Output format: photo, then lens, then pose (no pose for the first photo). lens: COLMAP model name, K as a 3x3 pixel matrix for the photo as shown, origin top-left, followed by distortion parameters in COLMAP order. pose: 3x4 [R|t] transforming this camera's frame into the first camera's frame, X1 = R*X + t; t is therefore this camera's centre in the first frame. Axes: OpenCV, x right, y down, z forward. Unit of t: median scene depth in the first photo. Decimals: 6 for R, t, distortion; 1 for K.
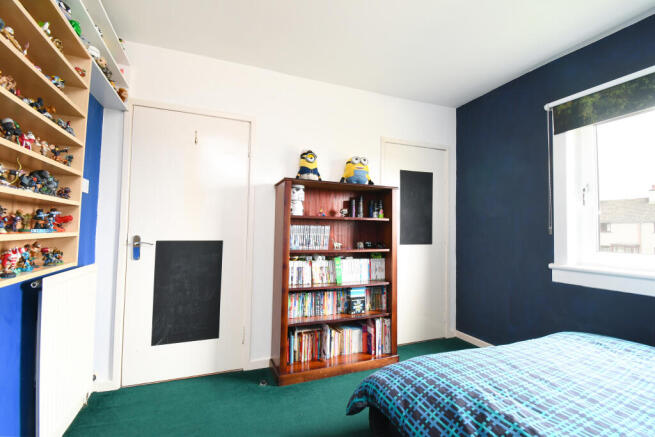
lens RADIAL K [[296.3, 0, 324.9], [0, 296.3, 216.6], [0, 0, 1]] dist [-0.001494, -0.000578]
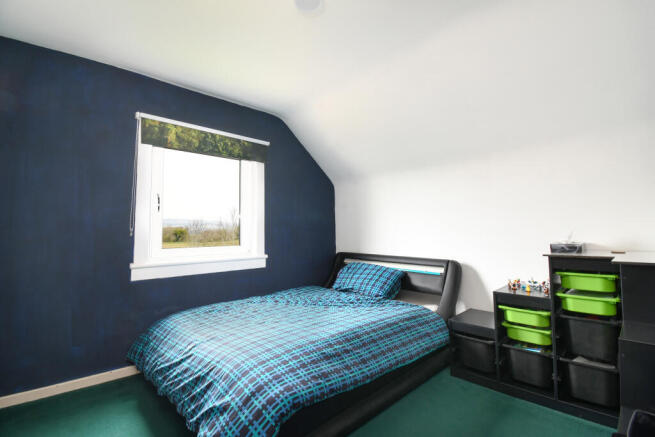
lens RADIAL K [[296.3, 0, 324.9], [0, 296.3, 216.6], [0, 0, 1]] dist [-0.001494, -0.000578]
pose [[-0.352988, 0.029485, 0.935163, -0.475718], [-0.031495, 0.998562, -0.043372, 0.016571], [-0.935097, -0.044763, -0.351552, 0.762171]]
